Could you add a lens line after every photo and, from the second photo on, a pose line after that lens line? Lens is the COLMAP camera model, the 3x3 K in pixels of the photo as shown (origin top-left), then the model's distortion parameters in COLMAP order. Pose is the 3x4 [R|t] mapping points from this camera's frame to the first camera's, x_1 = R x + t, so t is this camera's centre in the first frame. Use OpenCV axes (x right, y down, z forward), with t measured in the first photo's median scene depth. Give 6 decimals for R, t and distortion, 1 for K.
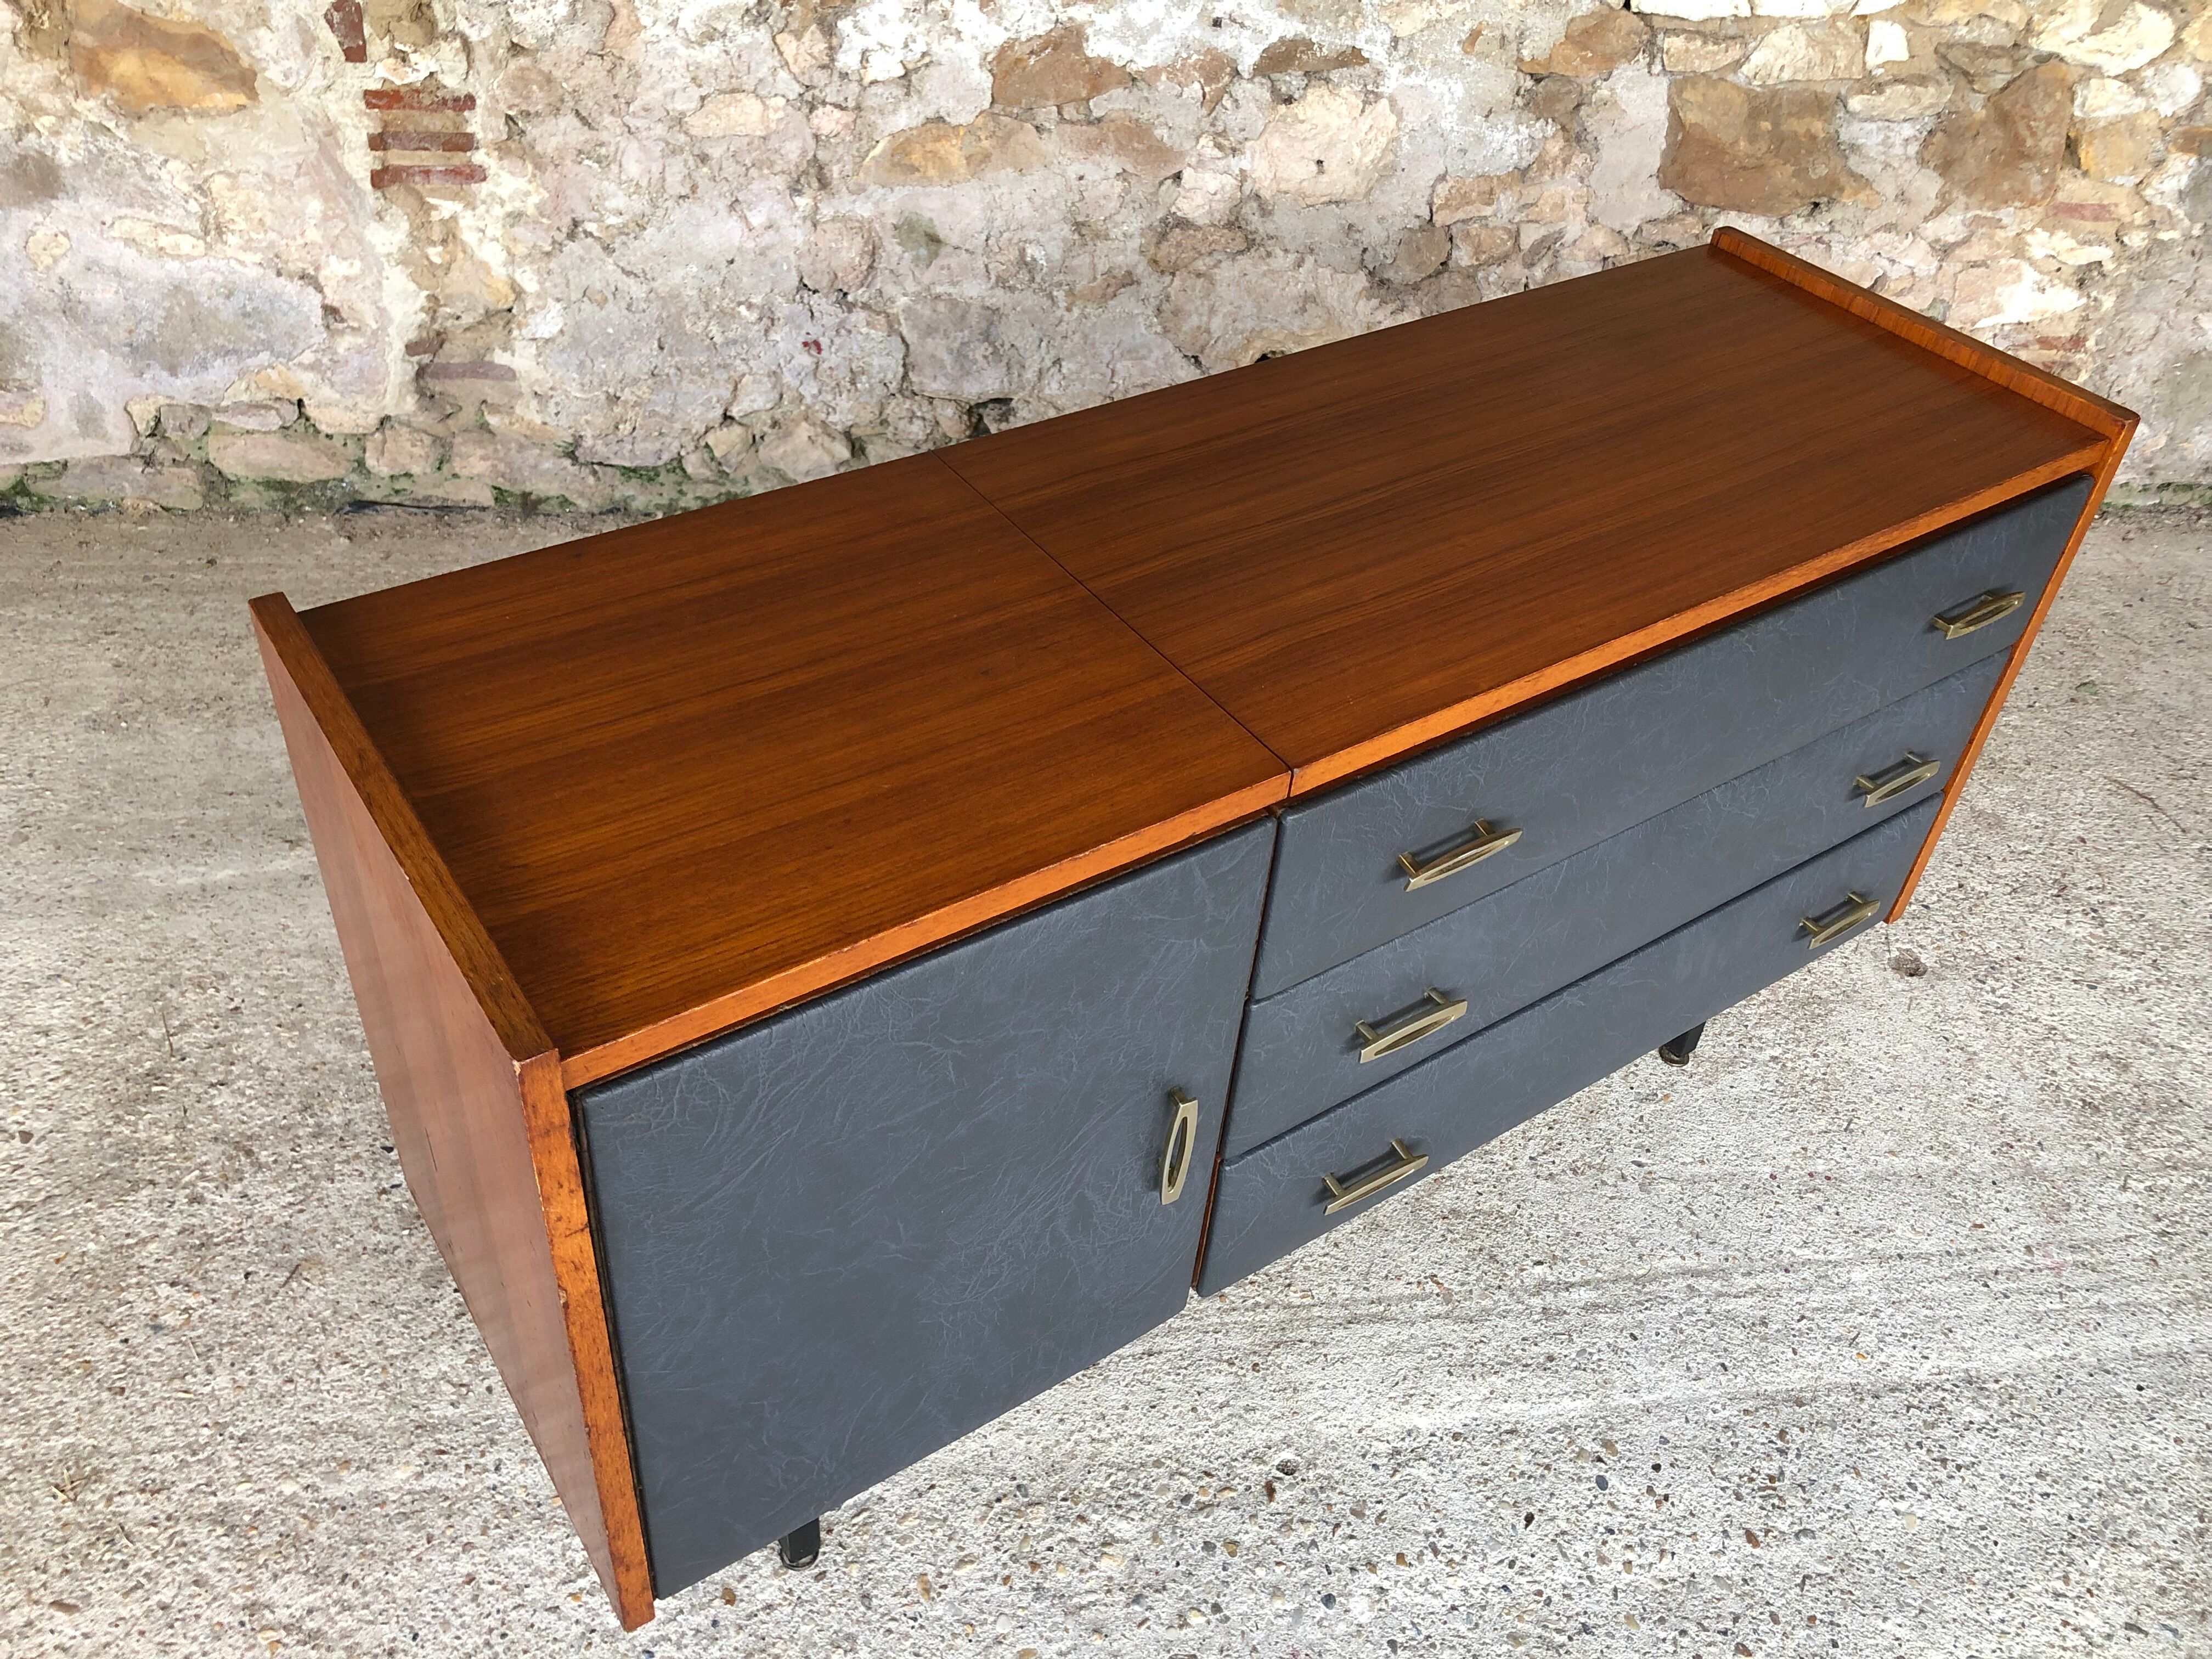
lens RADIAL K [[1838.8, 0, 1105.0], [0, 1838.8, 824.0], [0, 0, 1]] dist [0.003879, 0.011183]
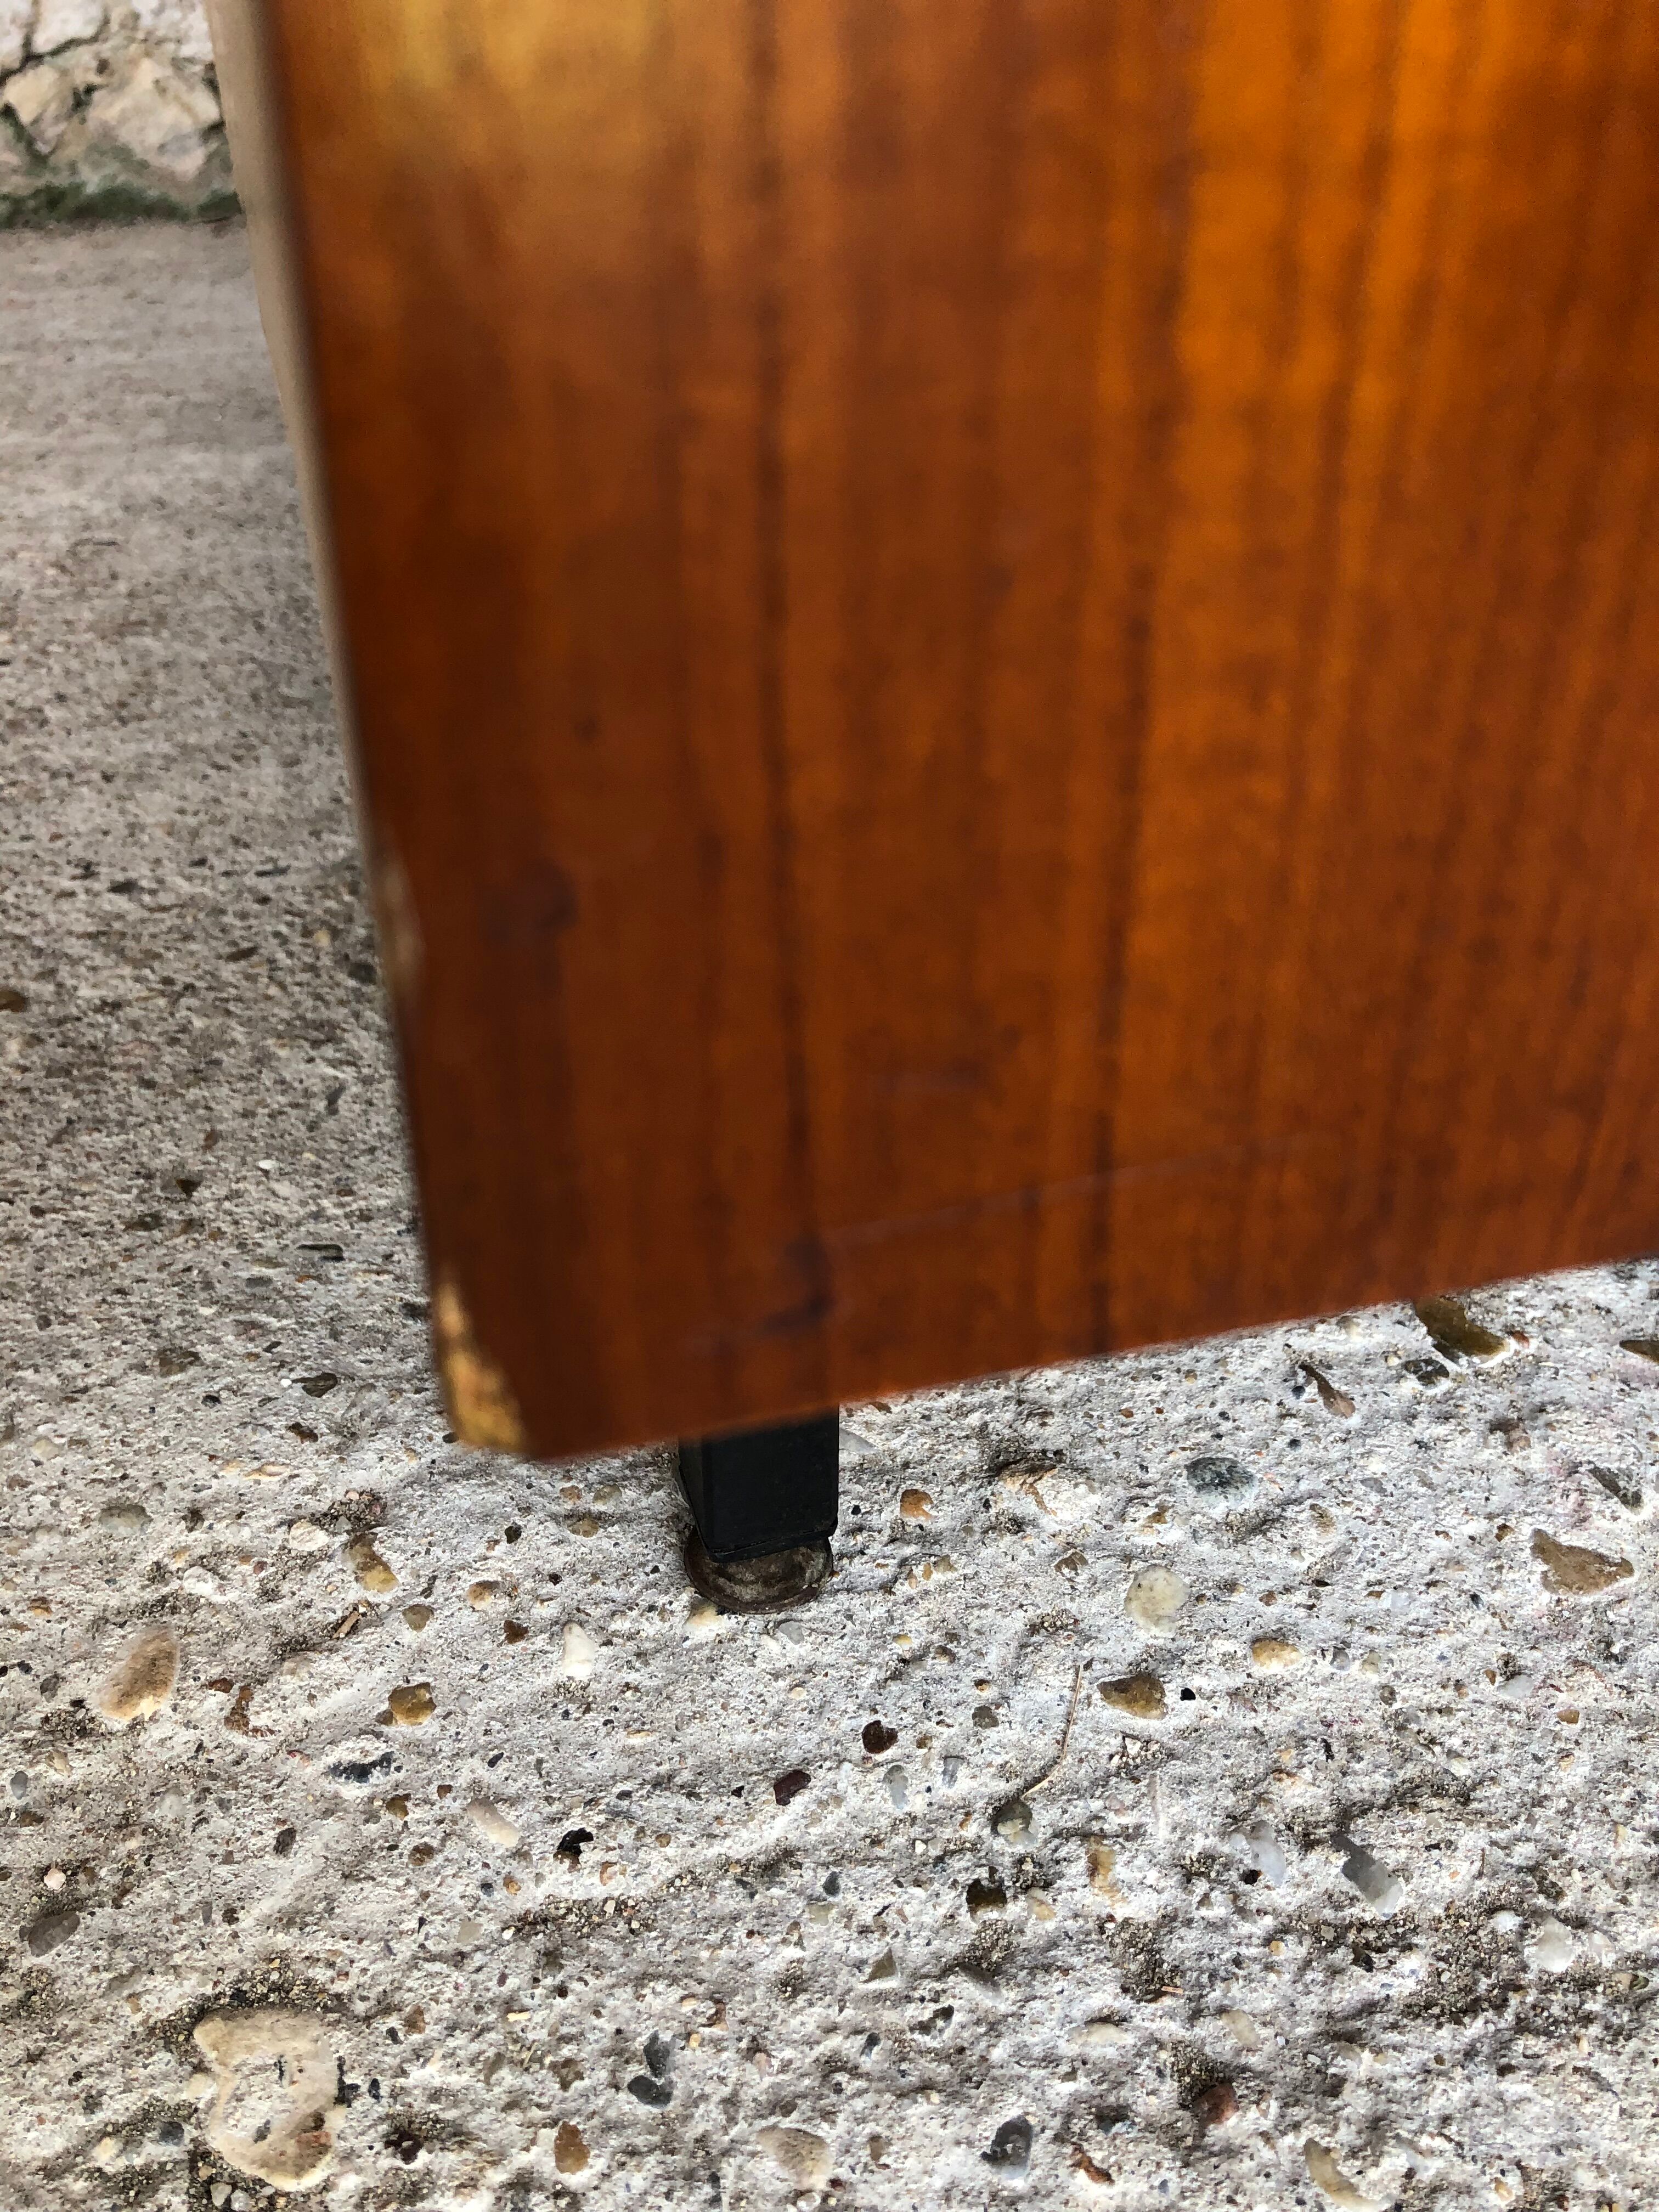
lens RADIAL K [[1838.8, 0, 842.6], [0, 1838.8, 1099.3], [0, 0, 1]] dist [0.003879, 0.011183]
pose [[0.982594, -0.145605, 0.115357, -0.054321], [0.156972, 0.982881, -0.096463, 0.361615], [-0.099337, 0.112892, 0.988629, 0.423066]]
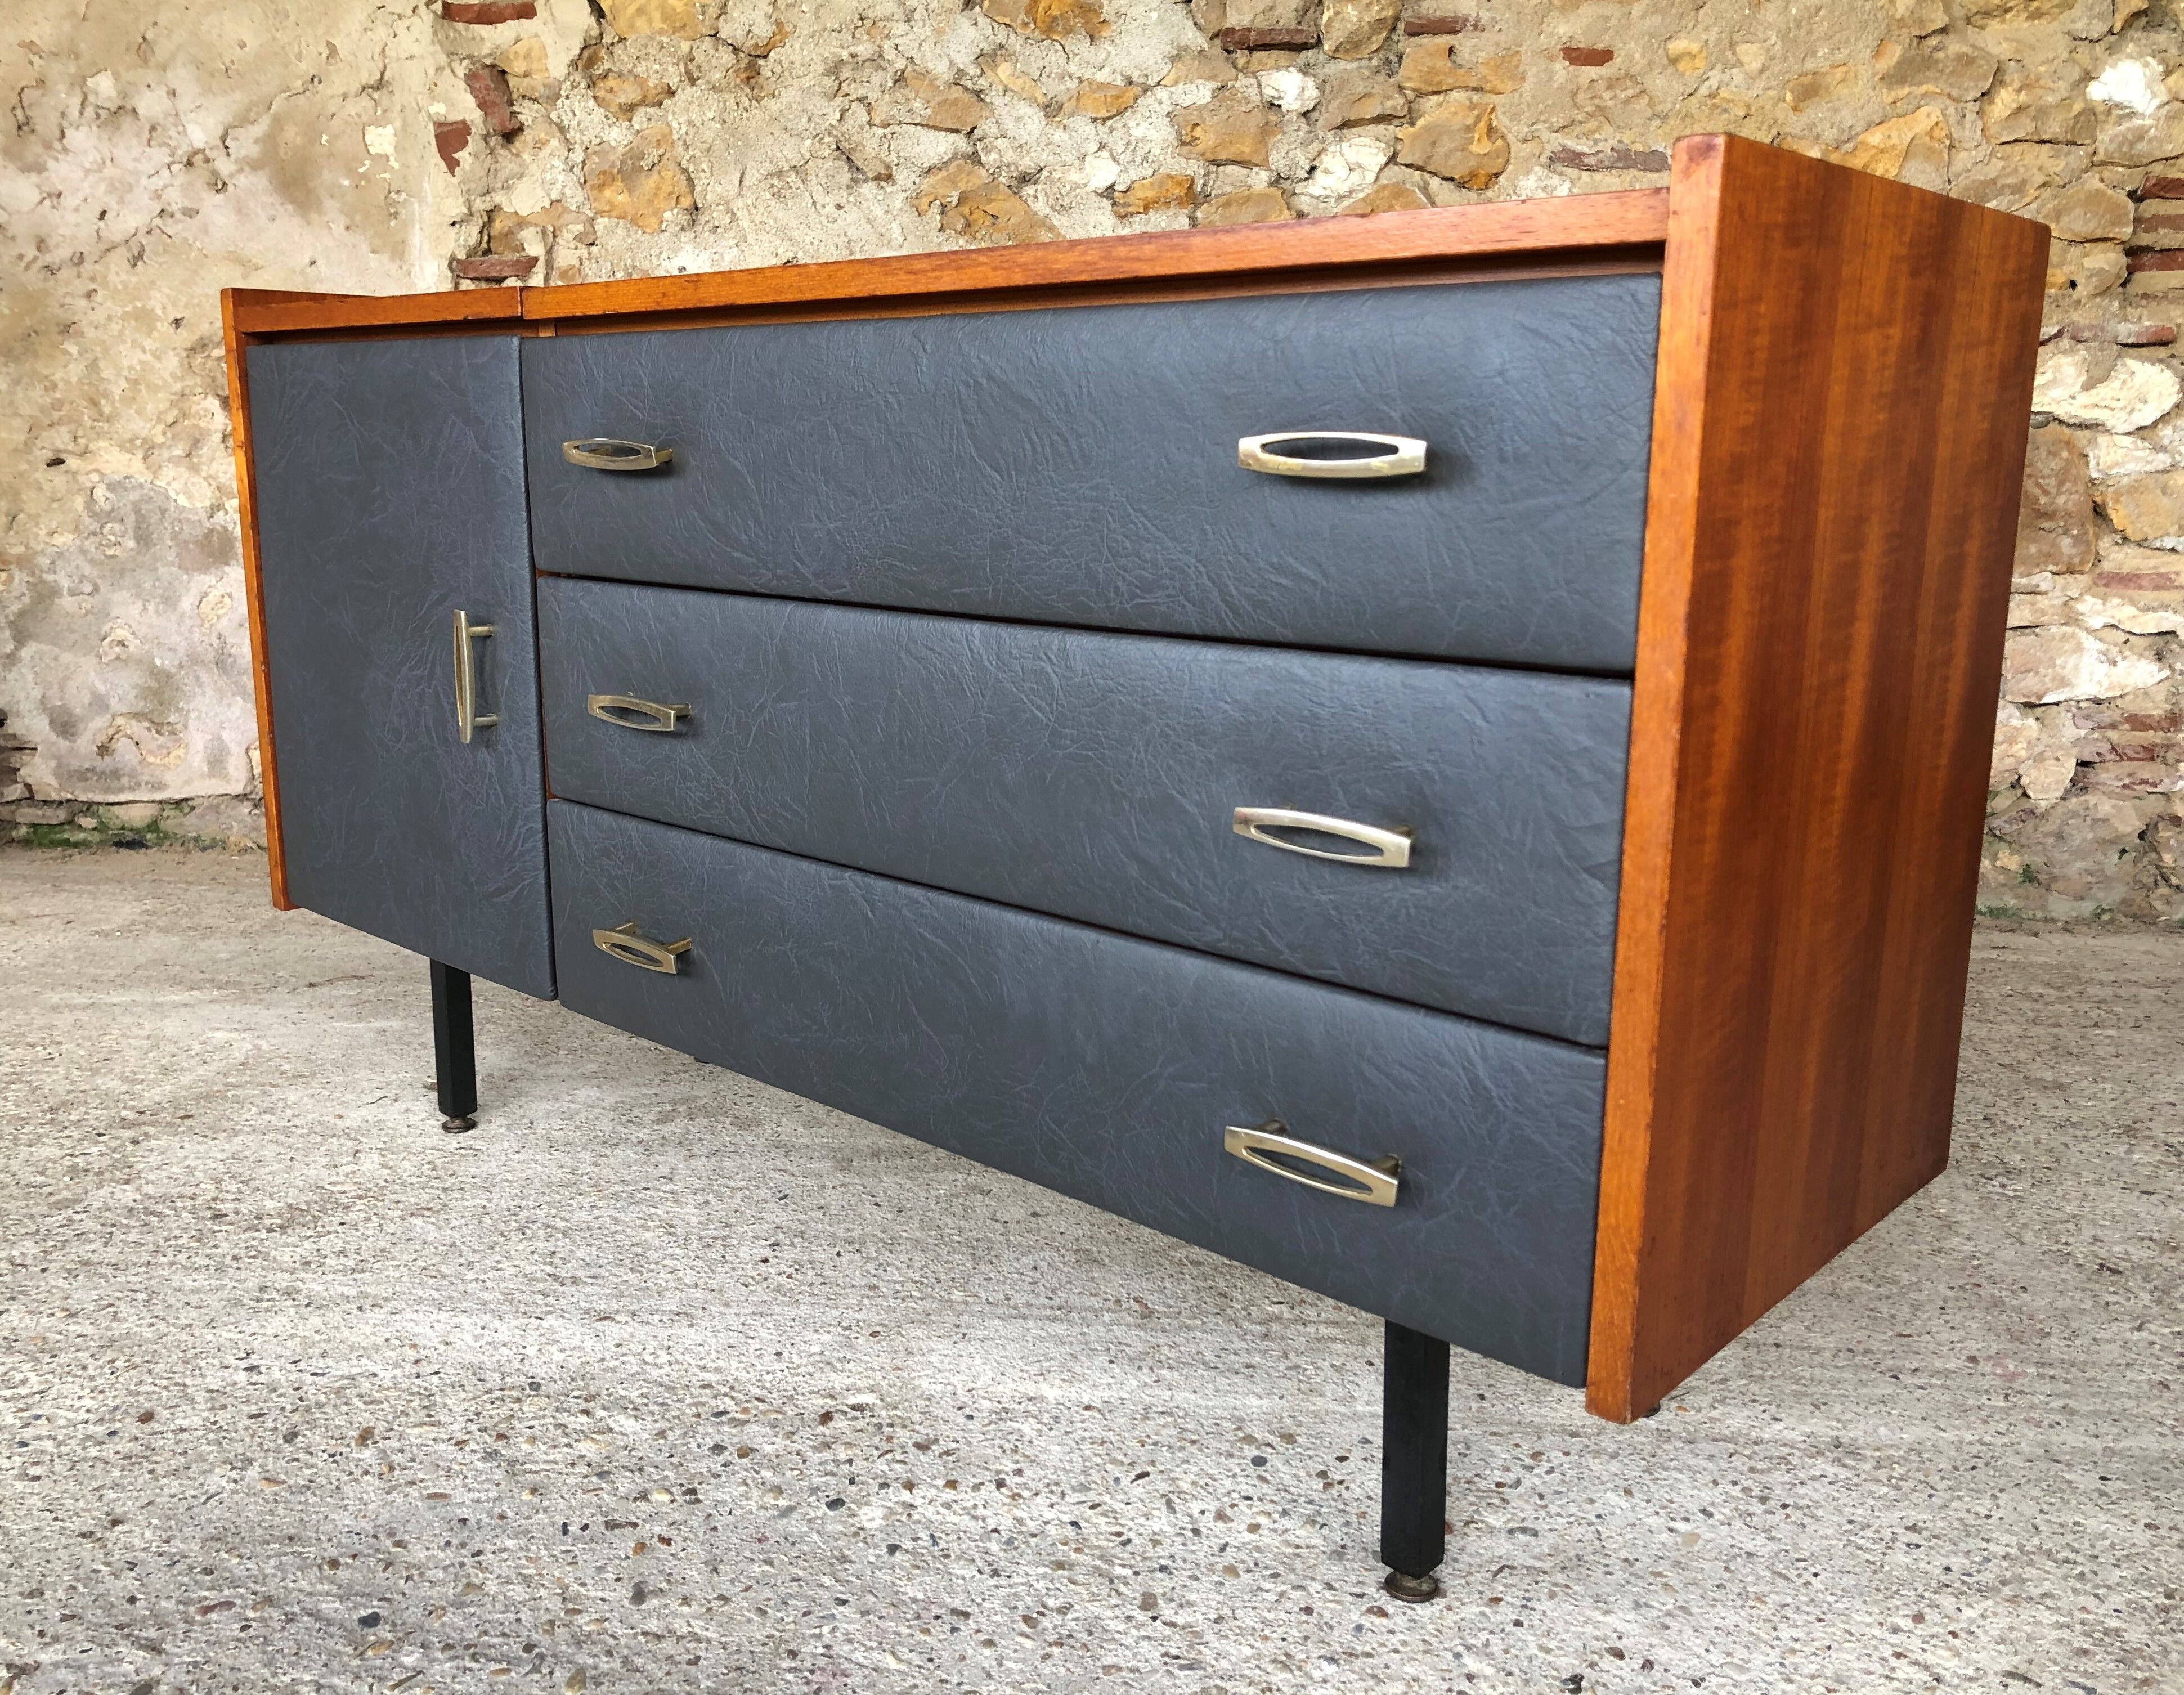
lens RADIAL K [[1885.2, 0, 1053.4], [0, 1885.2, 823.9], [0, 0, 1]] dist [-0.000498, 0.022317]
pose [[0.971353, -0.011352, -0.237370, 0.289913], [-0.105689, 0.873999, -0.474294, 0.391138], [0.212846, 0.485794, 0.847762, 0.160209]]
